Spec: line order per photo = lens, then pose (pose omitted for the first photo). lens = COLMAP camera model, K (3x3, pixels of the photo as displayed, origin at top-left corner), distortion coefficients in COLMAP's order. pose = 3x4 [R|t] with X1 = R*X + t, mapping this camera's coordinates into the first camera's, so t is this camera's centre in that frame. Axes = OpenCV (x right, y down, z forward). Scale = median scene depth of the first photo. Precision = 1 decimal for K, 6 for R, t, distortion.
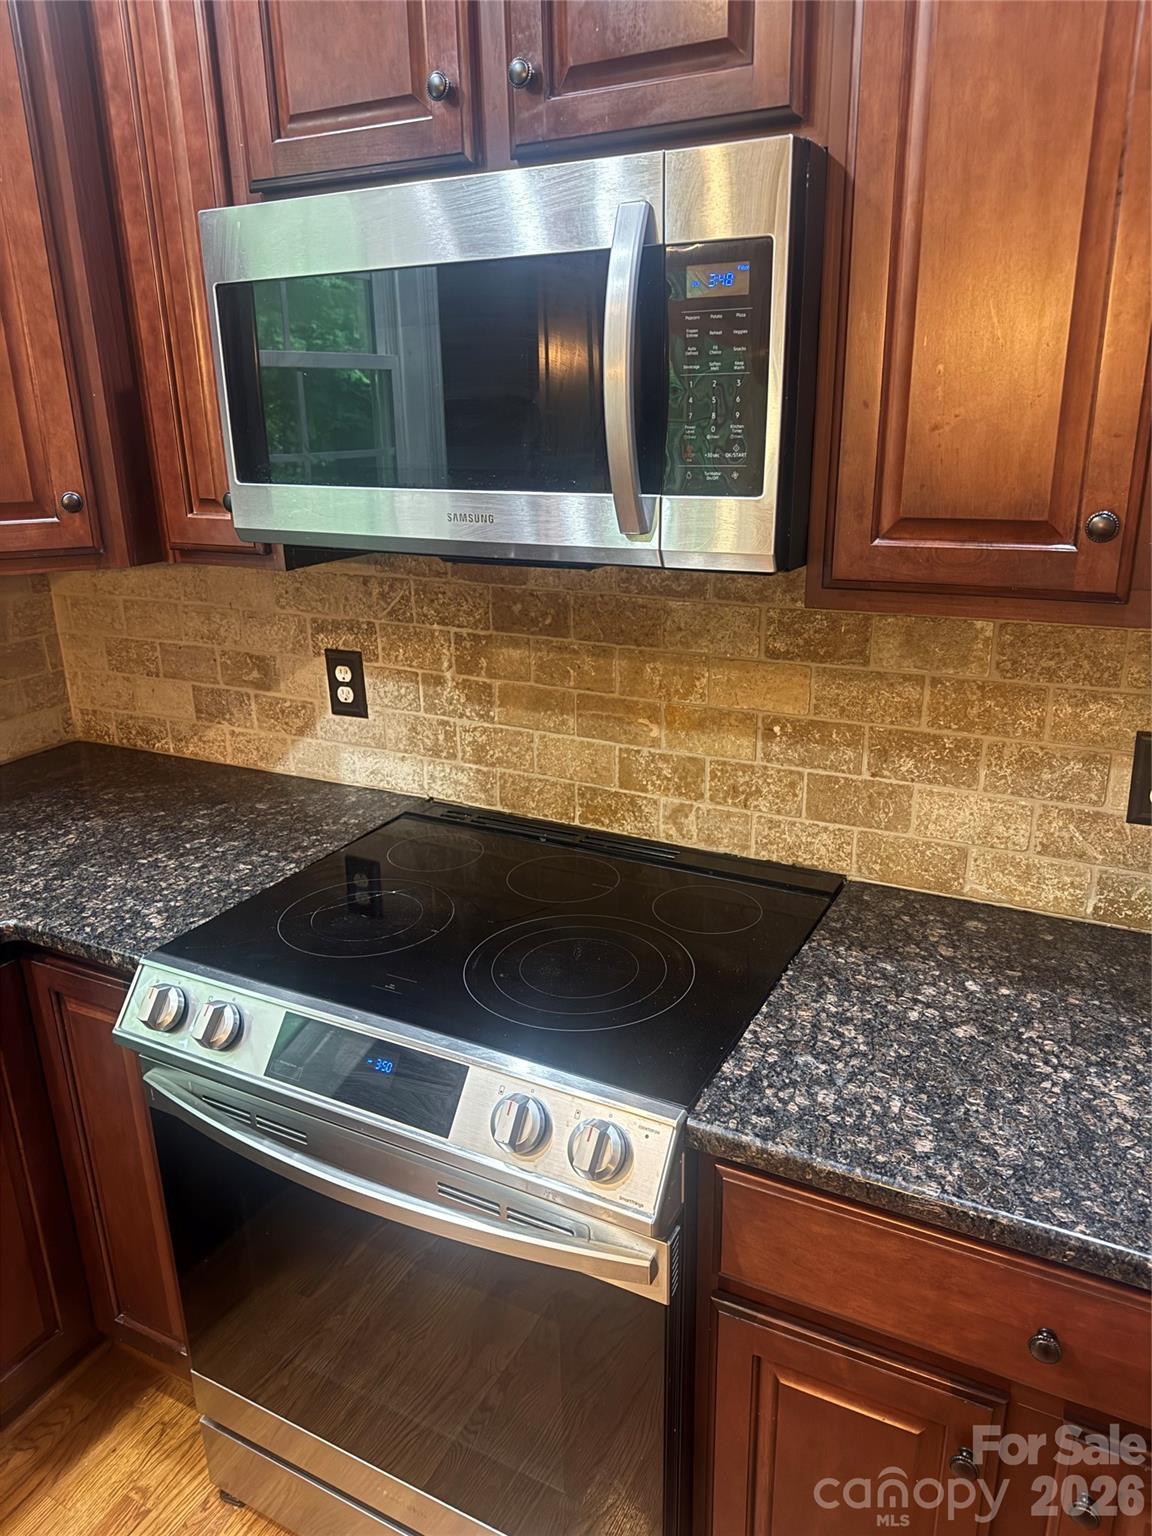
lens RADIAL K [[1084.5, 0, 573.8], [0, 1084.5, 764.5], [0, 0, 1]] dist [0.160027, -0.318102]
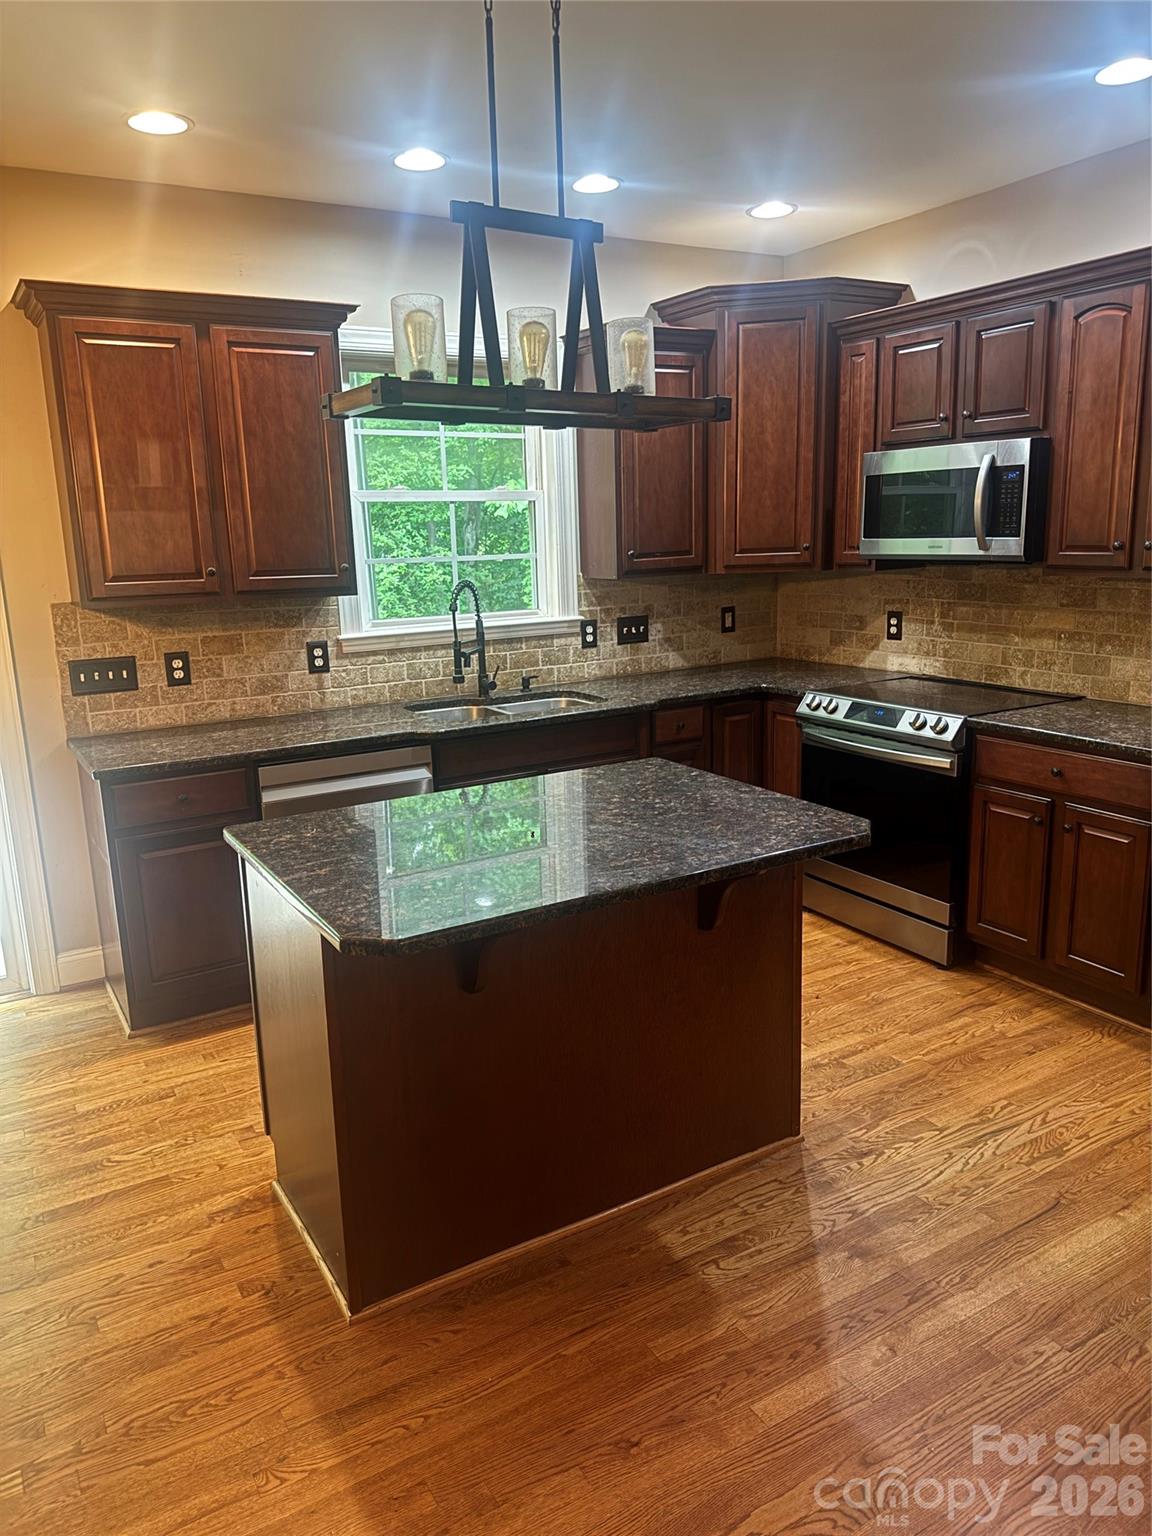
lens RADIAL K [[1084.5, 0, 573.8], [0, 1084.5, 764.5], [0, 0, 1]] dist [0.160027, -0.318102]
pose [[0.855417, 0.108501, -0.506447, 0.561894], [-0.153328, 0.987032, -0.047518, 0.569536], [0.494724, 0.118300, 0.860961, -1.757644]]
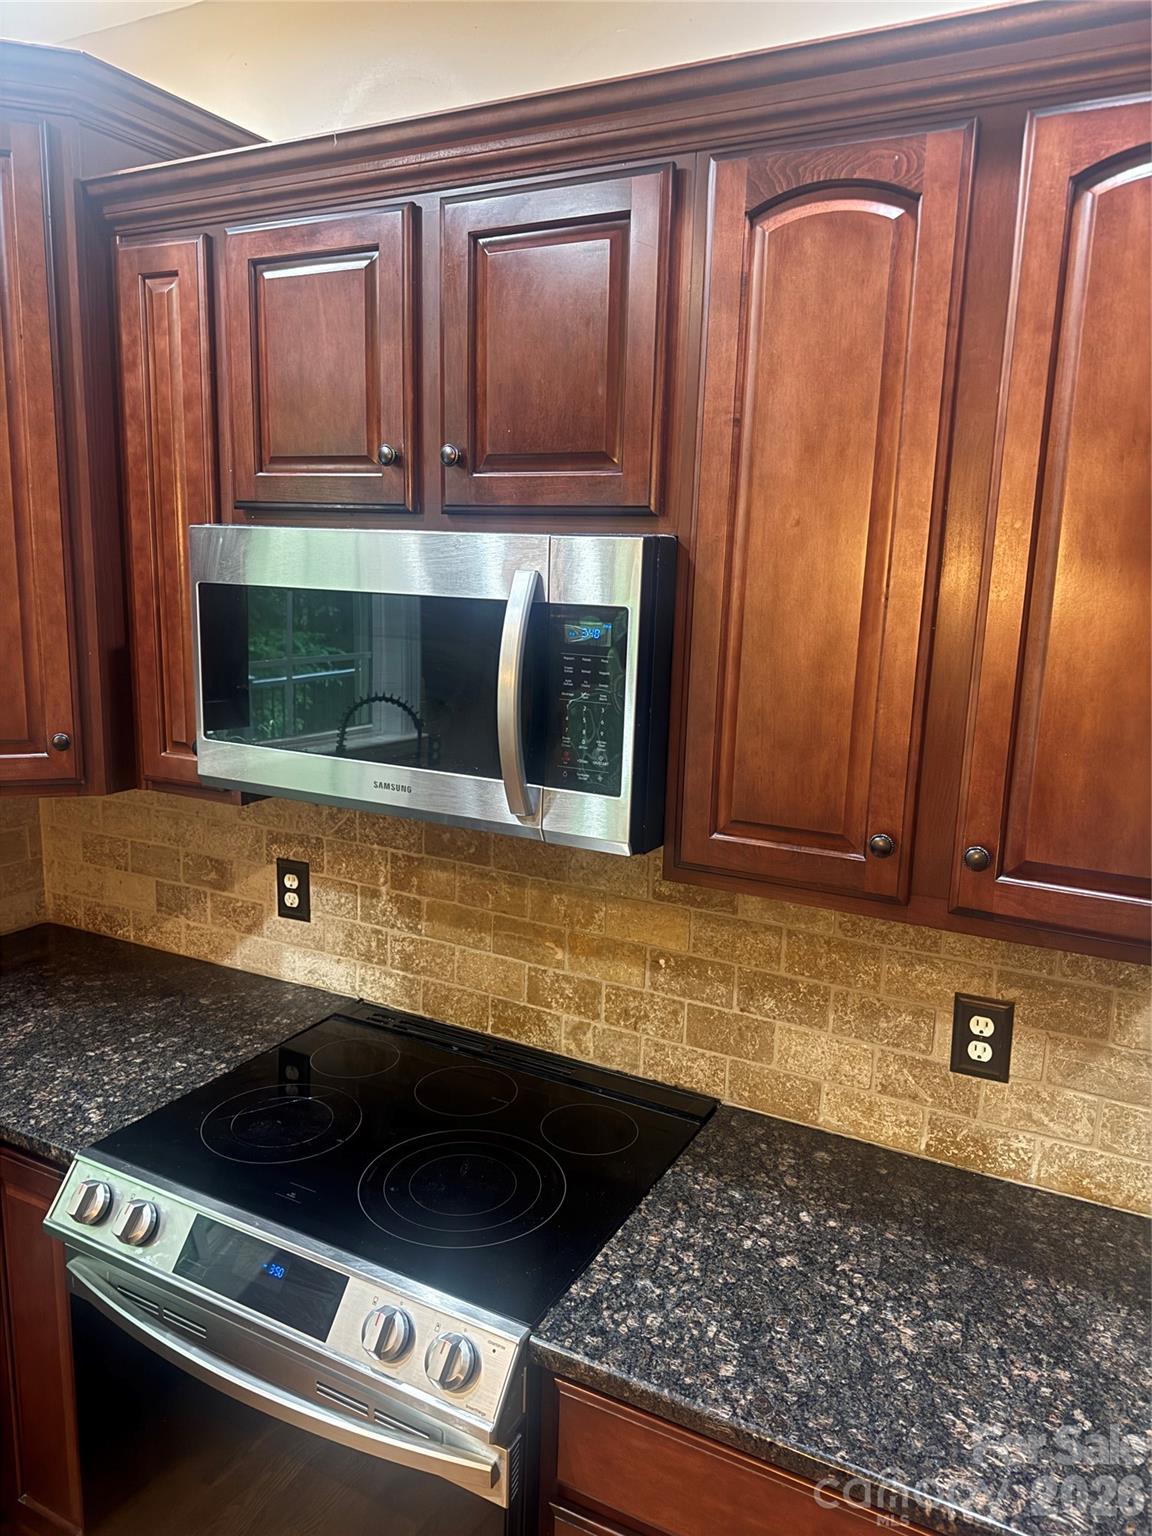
lens RADIAL K [[1084.5, 0, 573.8], [0, 1084.5, 764.5], [0, 0, 1]] dist [0.160027, -0.318102]
pose [[0.998714, 0.050140, 0.007517, 0.078087], [-0.048690, 0.989849, -0.133523, -0.082843], [-0.014135, 0.132985, 0.991017, -0.158910]]
